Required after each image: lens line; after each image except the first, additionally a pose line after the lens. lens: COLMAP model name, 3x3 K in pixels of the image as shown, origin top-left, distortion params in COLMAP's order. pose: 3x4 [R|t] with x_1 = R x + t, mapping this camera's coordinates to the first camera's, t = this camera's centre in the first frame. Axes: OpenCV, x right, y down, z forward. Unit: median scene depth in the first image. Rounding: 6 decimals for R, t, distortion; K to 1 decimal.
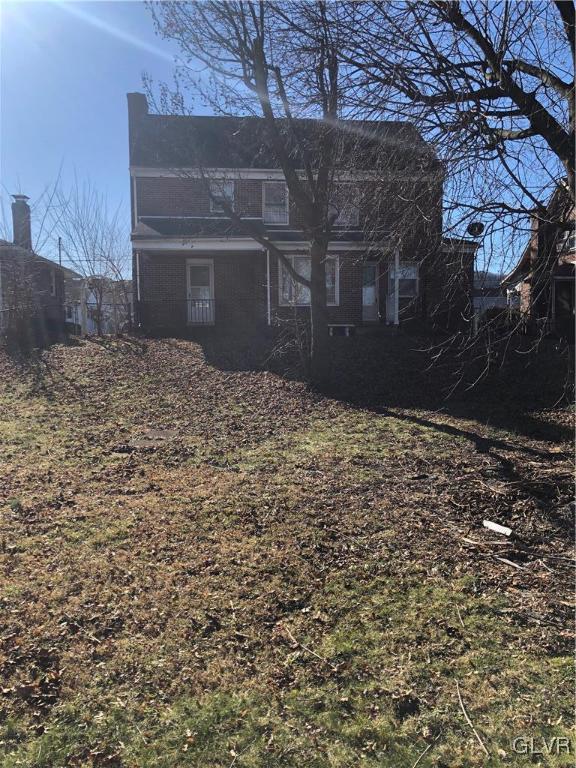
lens RADIAL K [[620.5, 0, 288.0], [0, 620.5, 384.0], [0, 0, 1]] dist [0.005948, 0.000380]
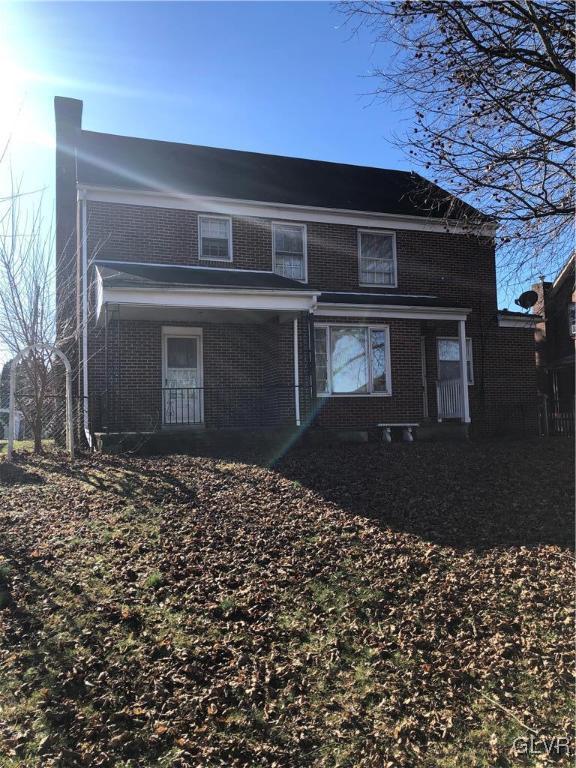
lens RADIAL K [[620.5, 0, 288.0], [0, 620.5, 384.0], [0, 0, 1]] dist [0.005948, 0.000380]
pose [[0.969151, -0.000001, 0.246466, -0.195084], [0.036558, 0.988938, -0.143751, -0.042777], [-0.243739, 0.148327, 0.958431, 0.347663]]
